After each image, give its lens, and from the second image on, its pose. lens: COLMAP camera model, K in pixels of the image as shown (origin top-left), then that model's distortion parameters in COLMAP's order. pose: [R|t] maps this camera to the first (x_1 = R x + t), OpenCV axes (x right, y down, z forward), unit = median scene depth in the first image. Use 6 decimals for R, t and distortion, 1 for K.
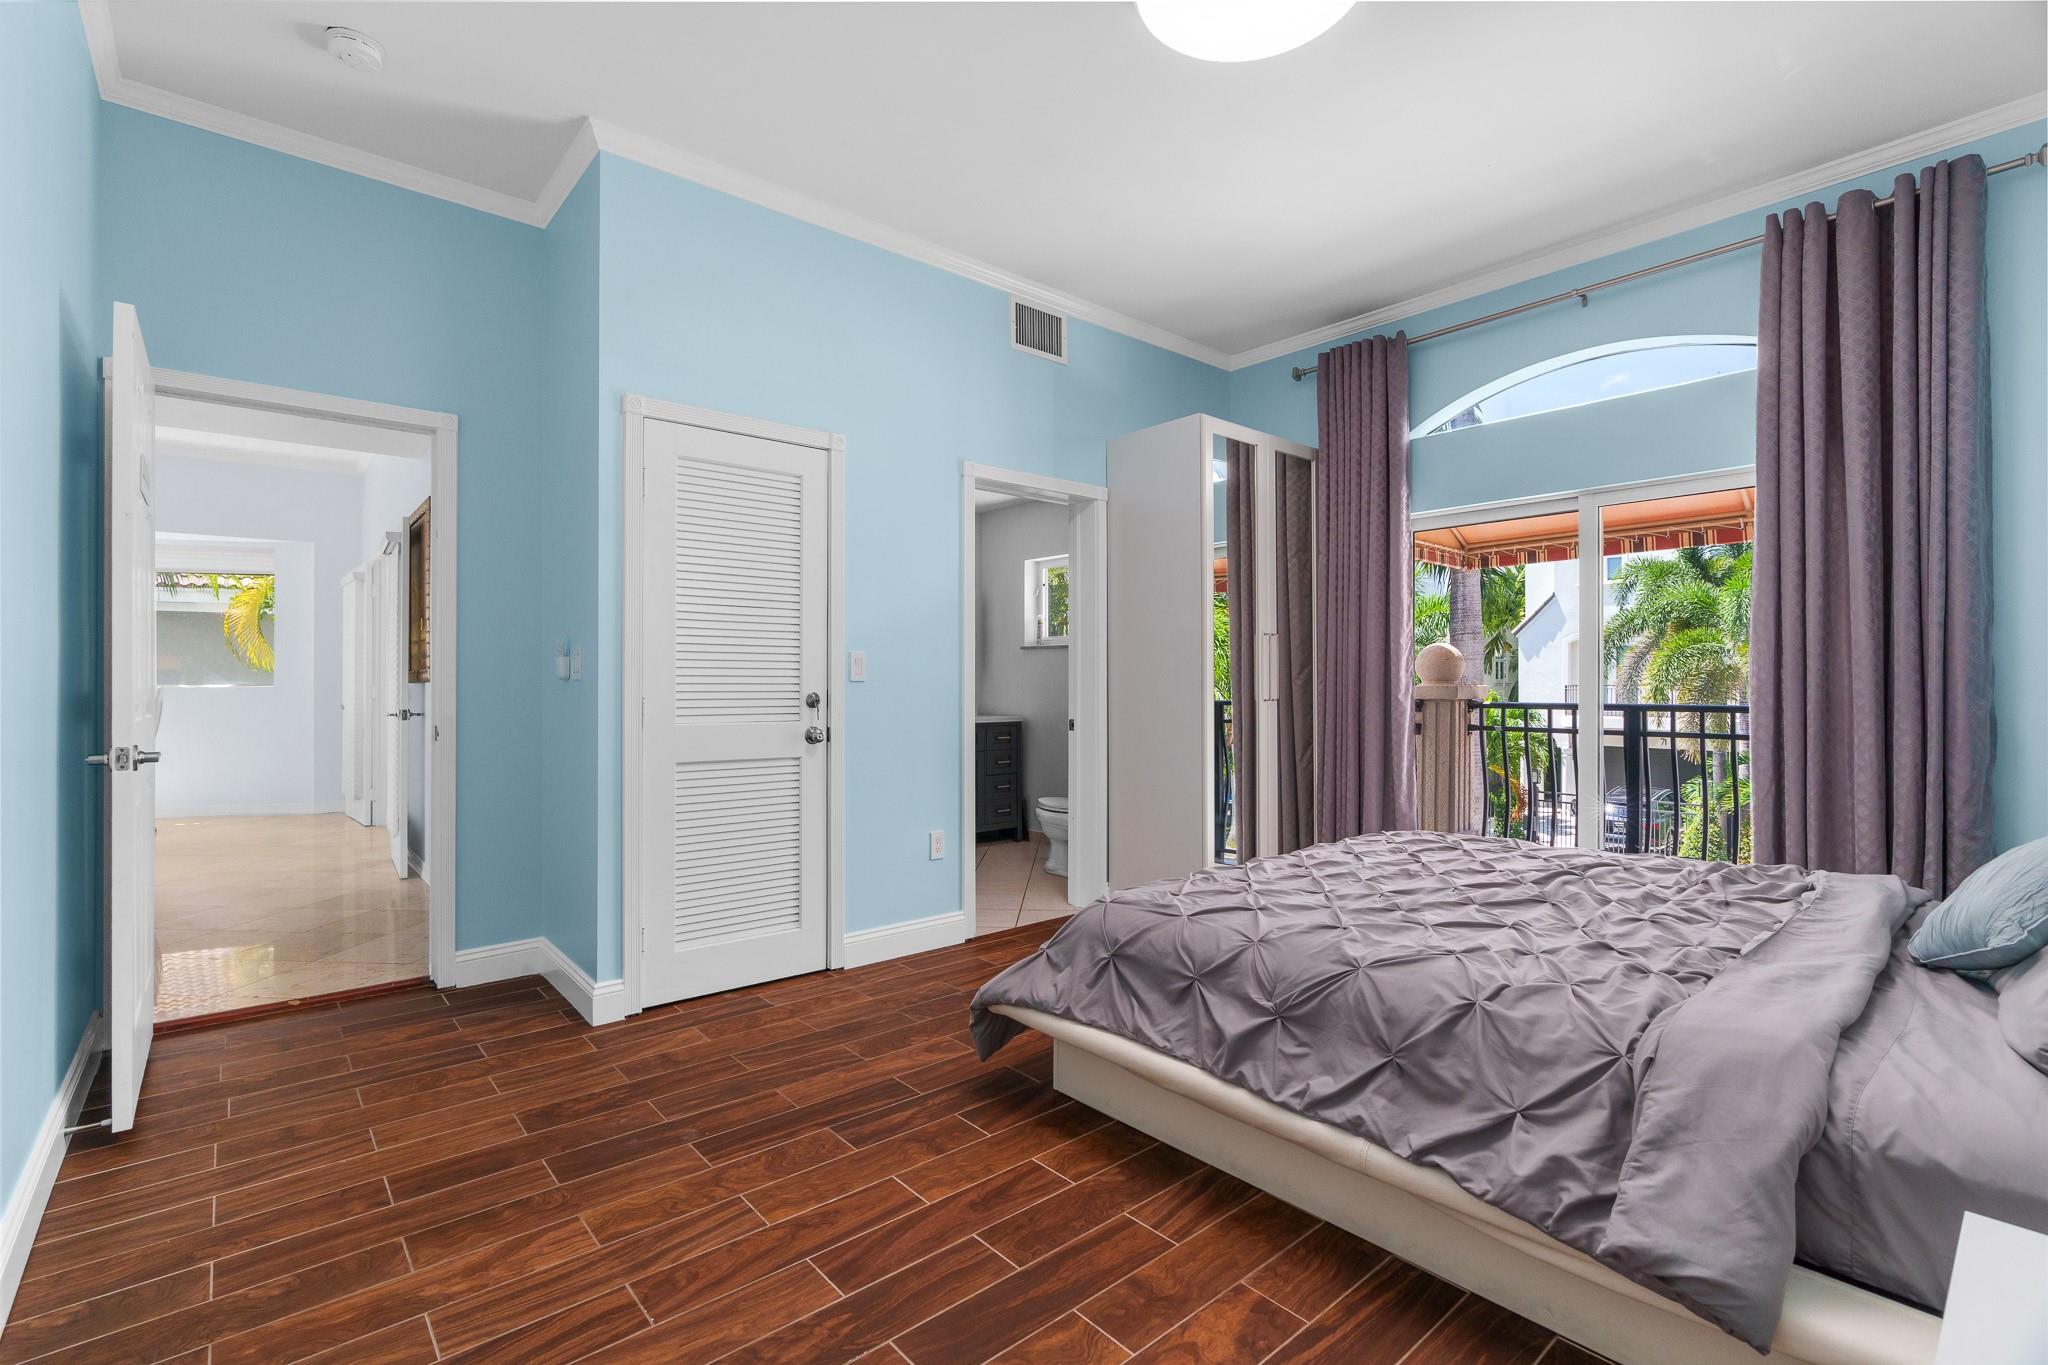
lens RADIAL K [[926.9, 0, 1032.0], [0, 926.9, 680.0], [0, 0, 1]] dist [-0.009276, 0.003044]
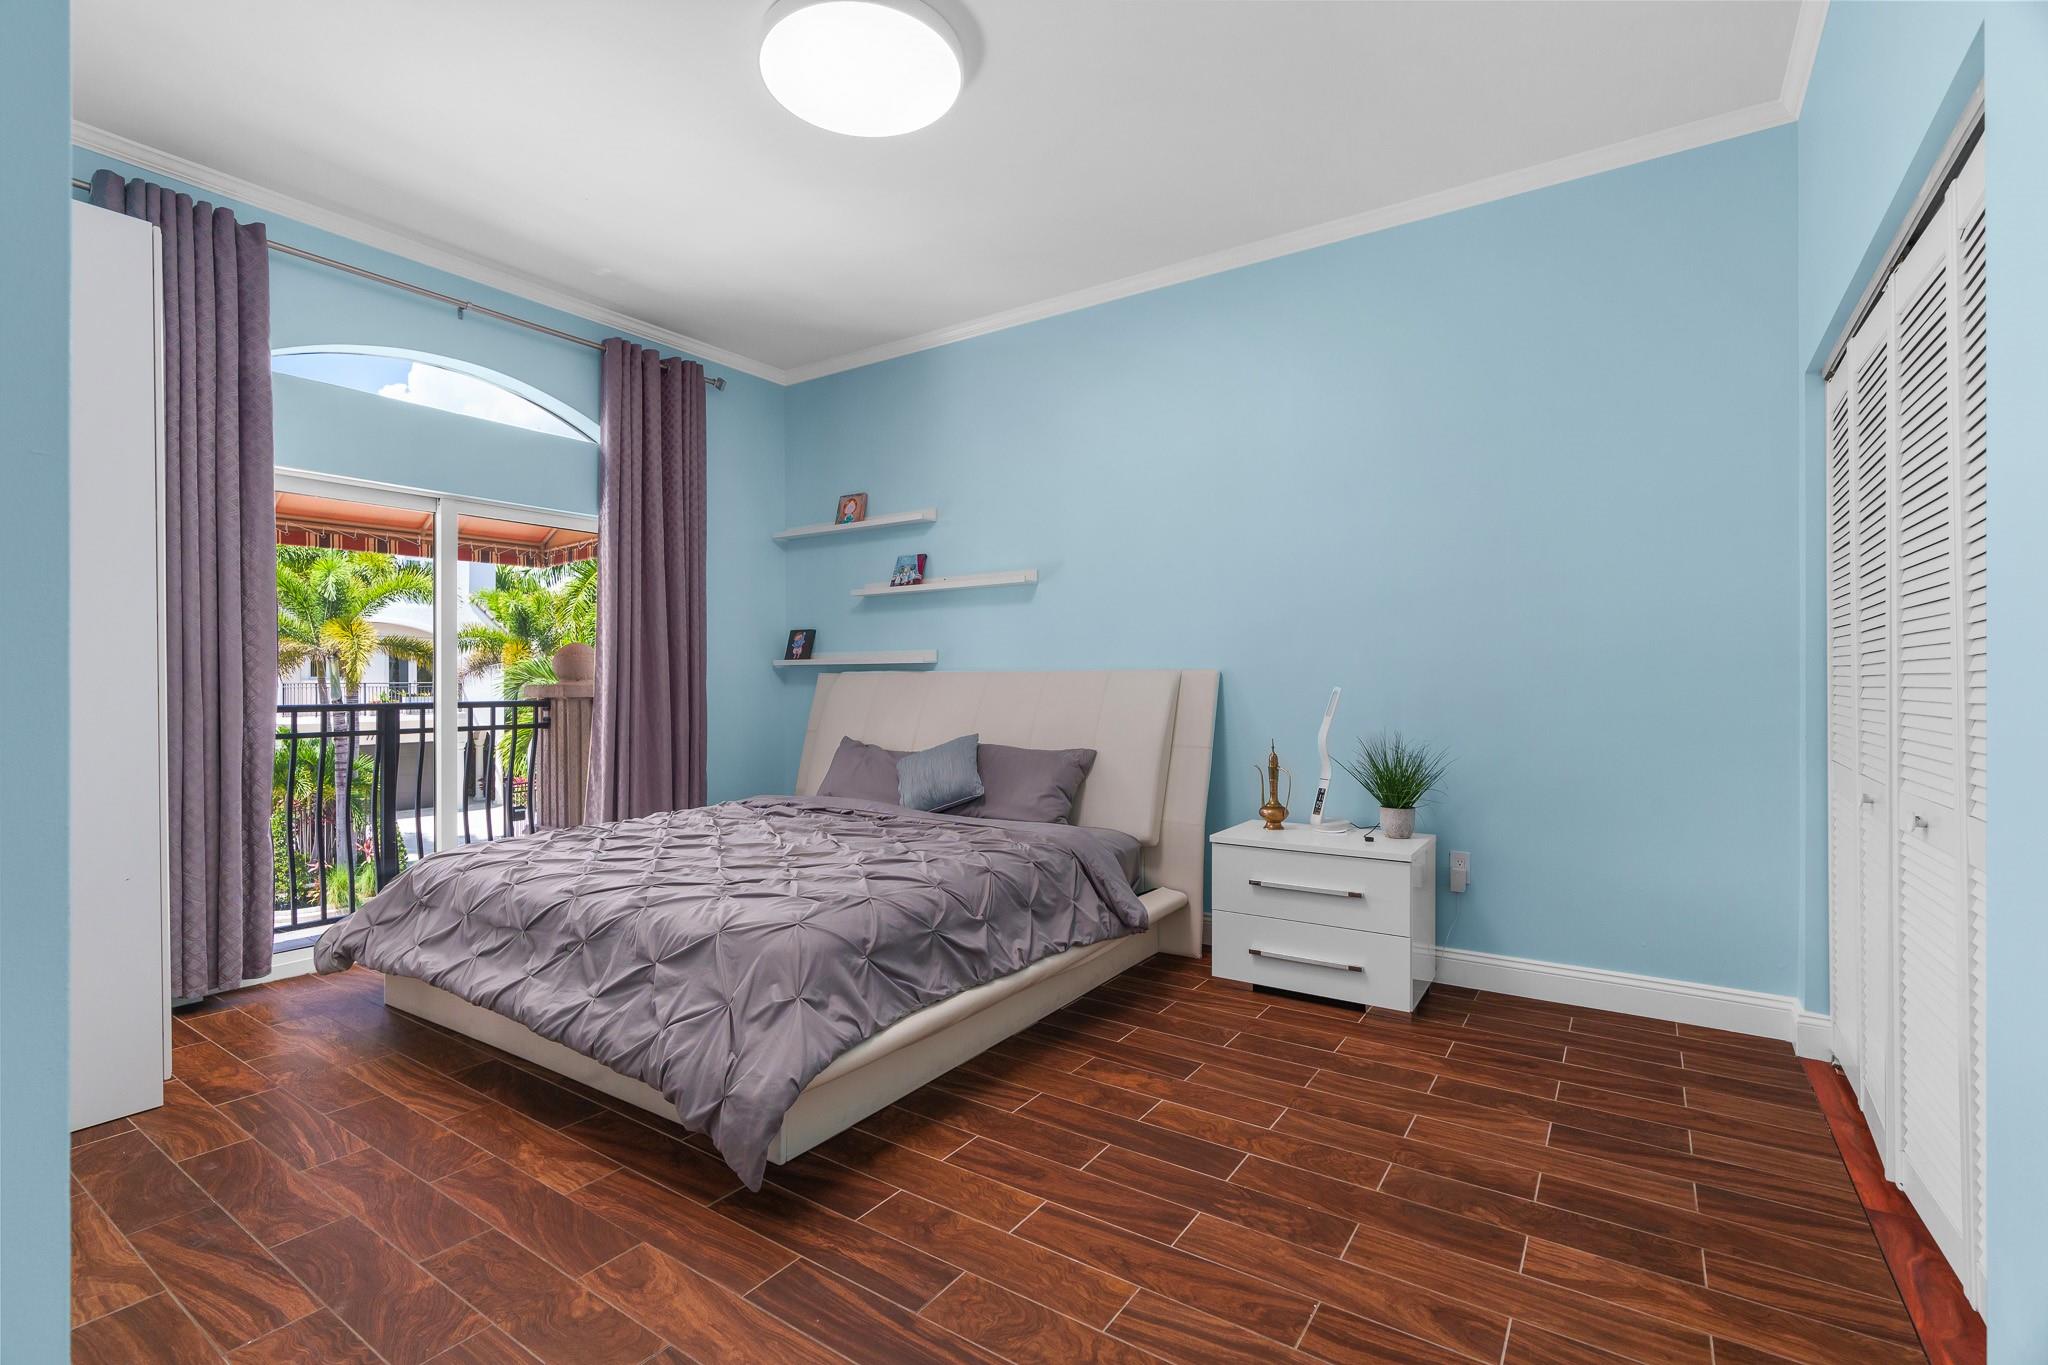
lens RADIAL K [[926.9, 0, 1001.7], [0, 926.9, 683.1], [0, 0, 1]] dist [-0.009276, 0.003044]
pose [[-0.246914, -0.001848, 0.969036, -0.963228], [-0.003531, 0.999993, 0.001007, 0.001902], [-0.969031, -0.003173, -0.246919, 1.165042]]
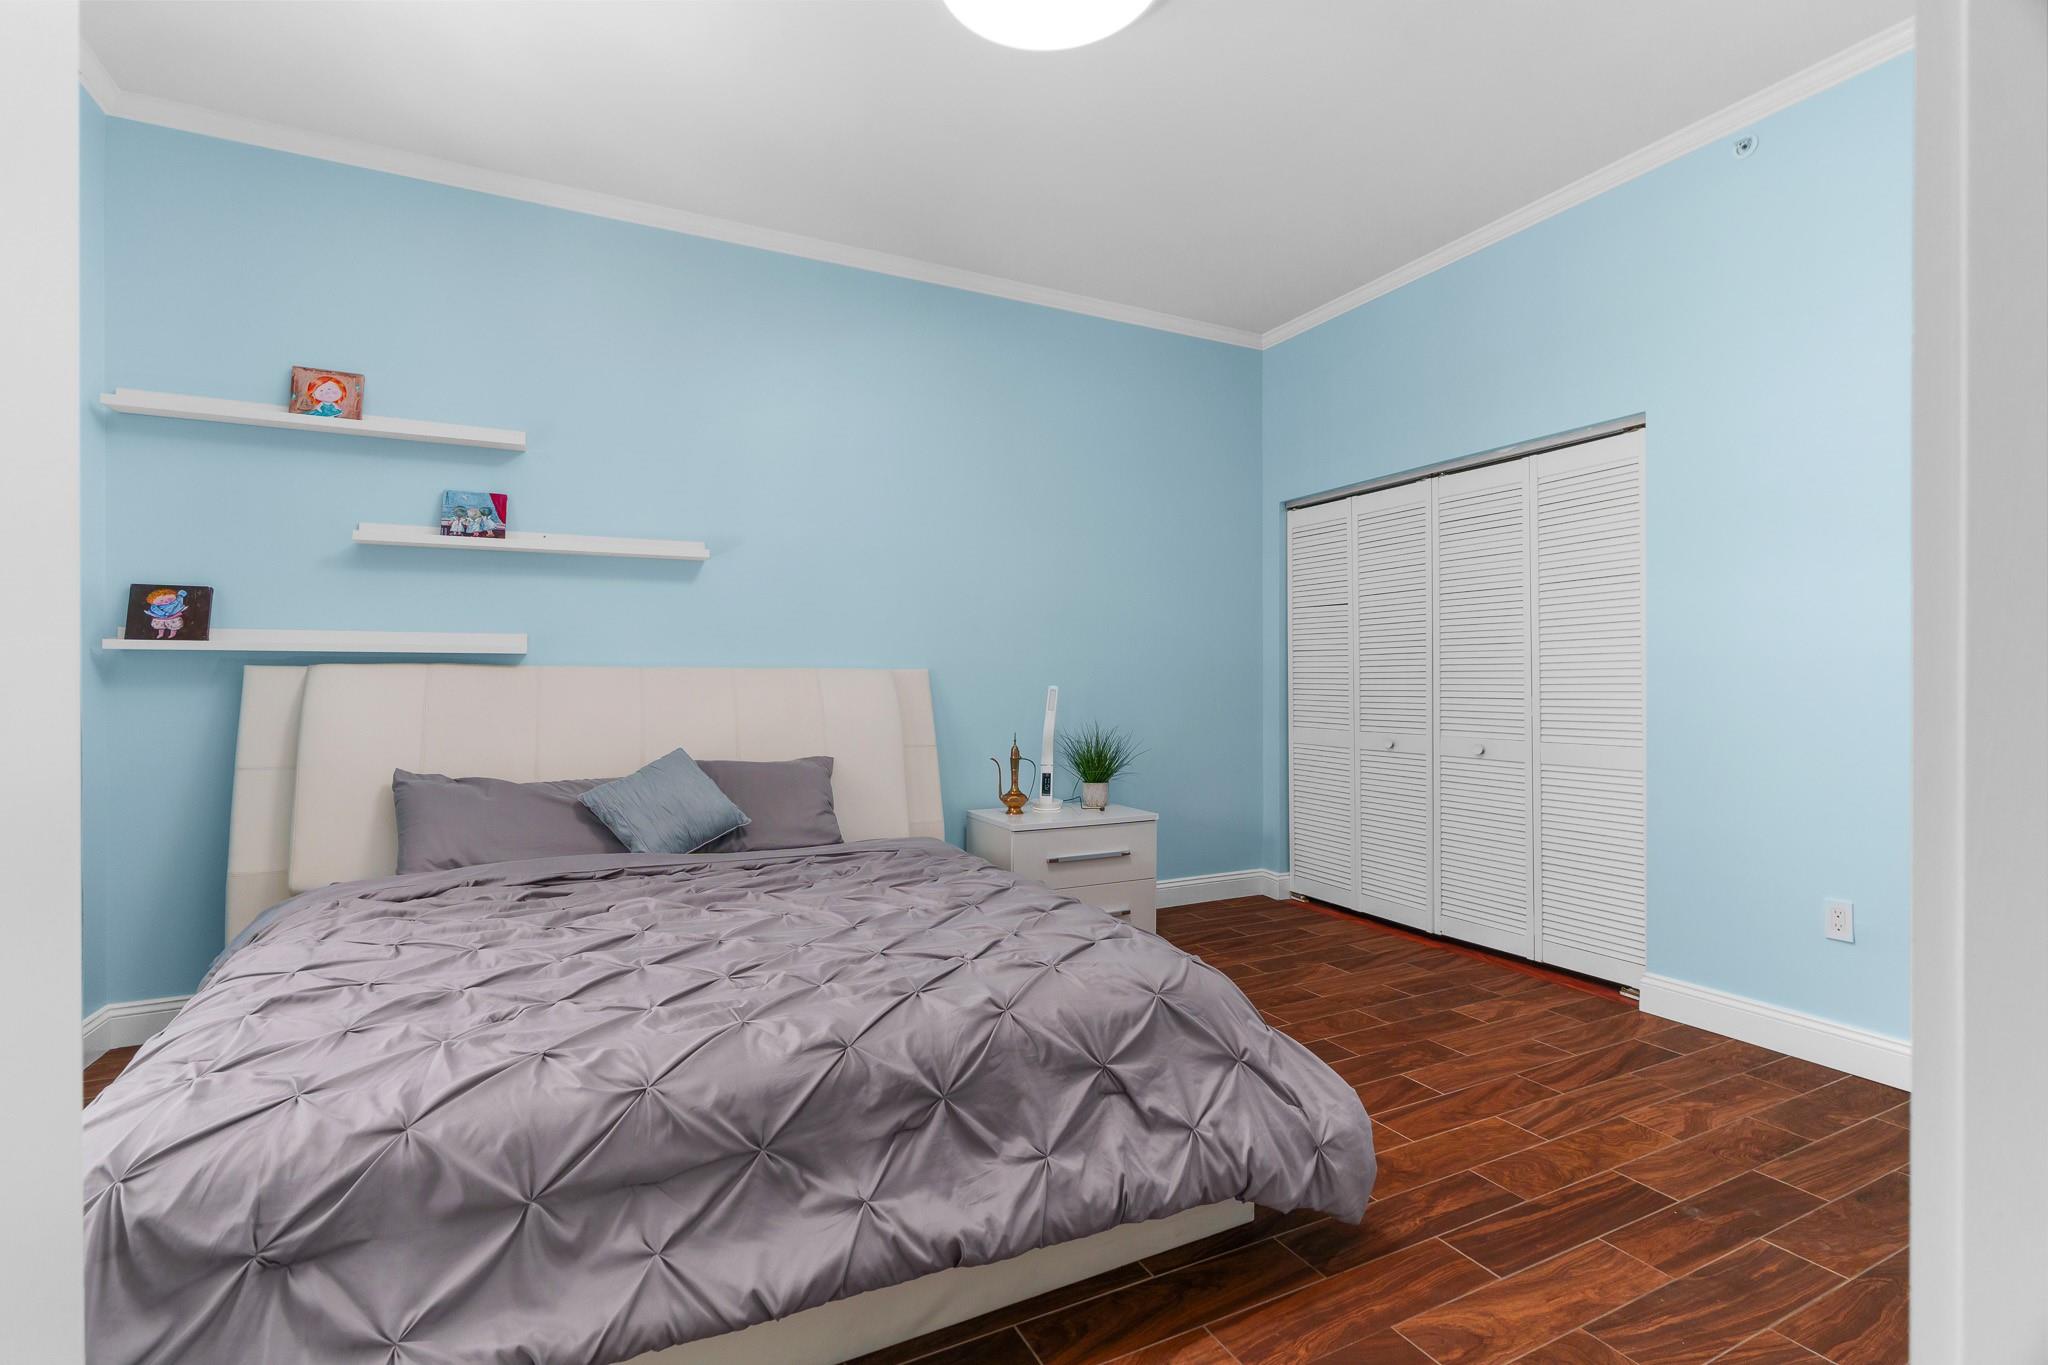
lens RADIAL K [[926.9, 0, 1018.5], [0, 926.9, 684.0], [0, 0, 1]] dist [-0.009276, 0.003044]
pose [[-0.967843, -0.002706, 0.251541, 0.024539], [-0.002931, 0.999996, -0.000520, 0.004917], [-0.251539, -0.001241, -0.967846, 2.044415]]
